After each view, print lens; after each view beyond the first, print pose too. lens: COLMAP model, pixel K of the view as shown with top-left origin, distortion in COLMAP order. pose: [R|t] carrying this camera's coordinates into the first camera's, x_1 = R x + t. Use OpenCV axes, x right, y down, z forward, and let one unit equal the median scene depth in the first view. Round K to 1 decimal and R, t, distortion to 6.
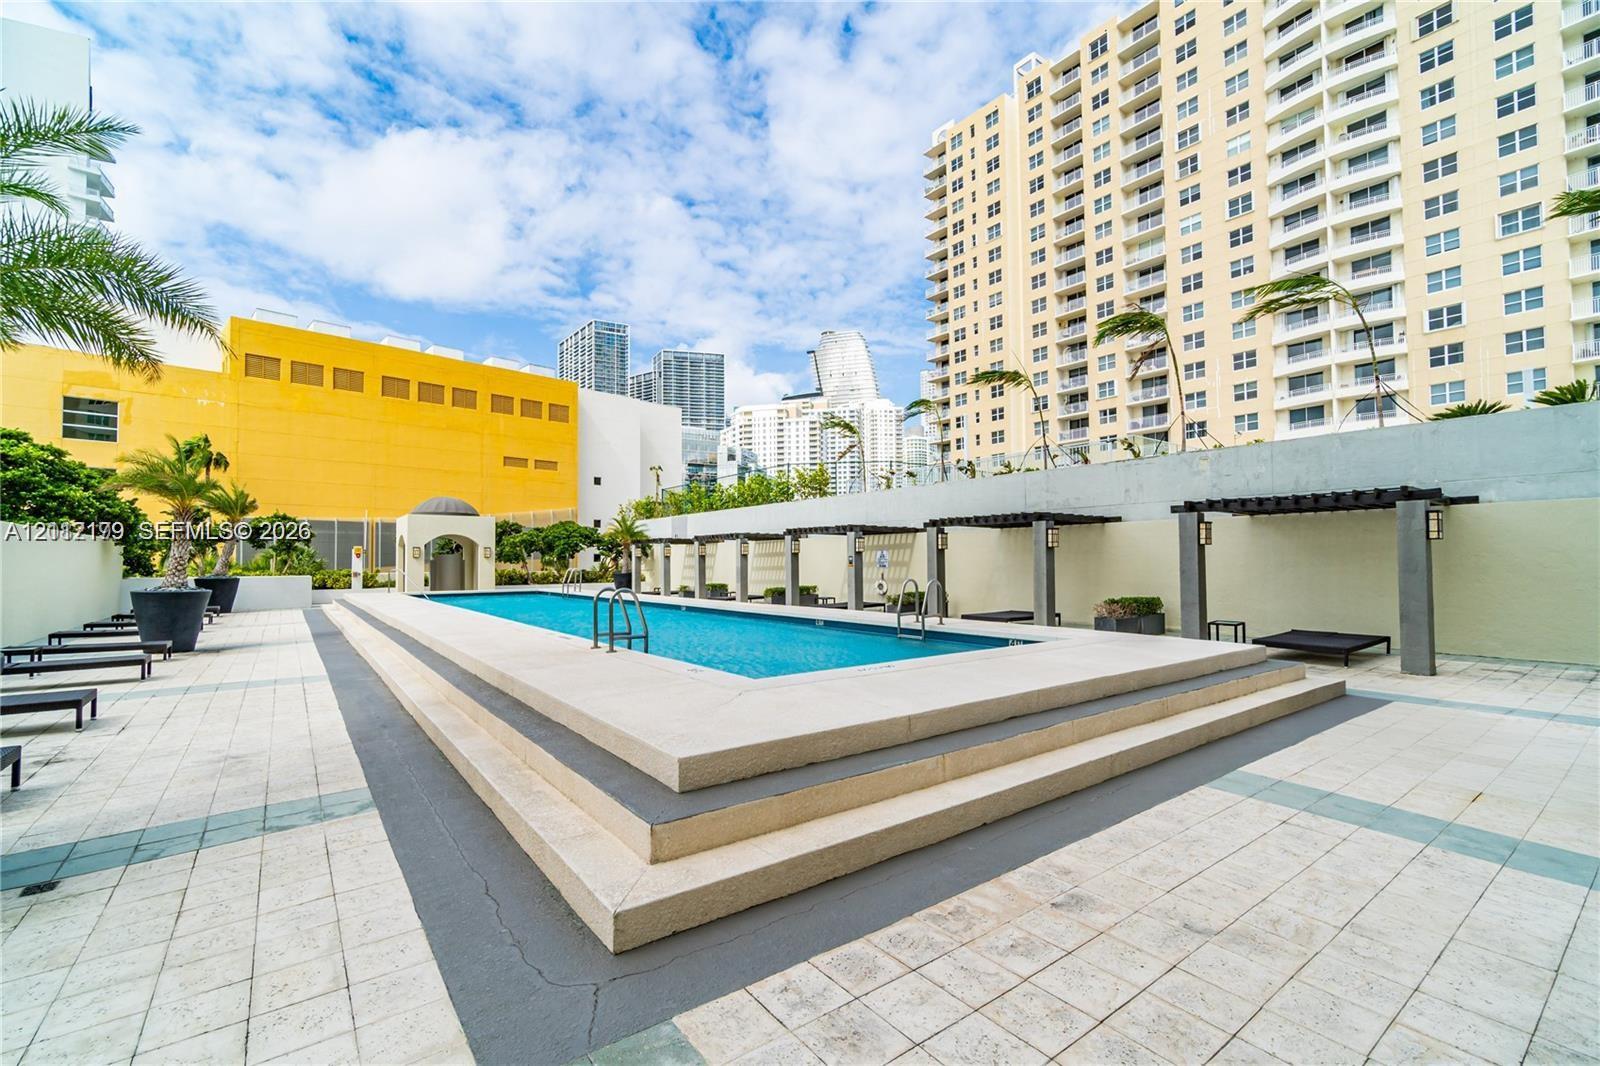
lens RADIAL K [[692.6, 0, 804.8], [0, 692.6, 533.7], [0, 0, 1]] dist [-0.001805, 0.000338]
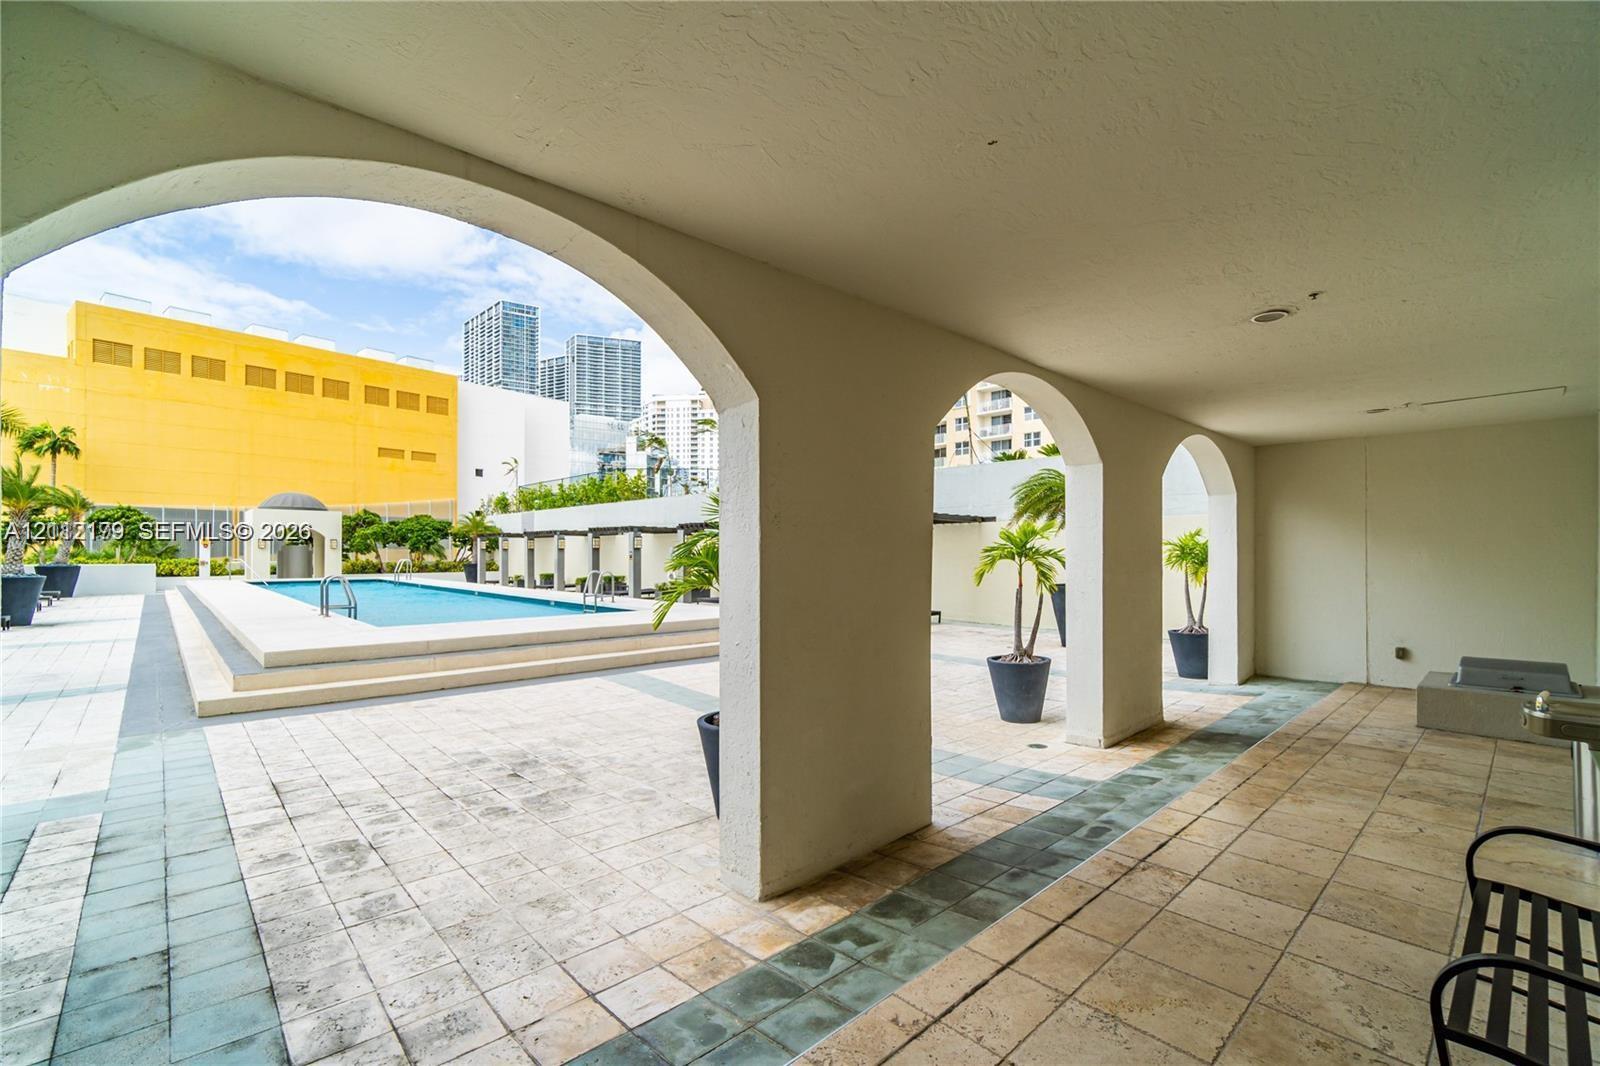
lens RADIAL K [[692.6, 0, 793.4], [0, 692.6, 544.2], [0, 0, 1]] dist [-0.001805, 0.000338]
pose [[0.994723, 0.010949, 0.102012, 0.097766], [-0.013592, 0.999589, 0.025249, -0.006463], [-0.101693, -0.026503, 0.994463, -0.102098]]
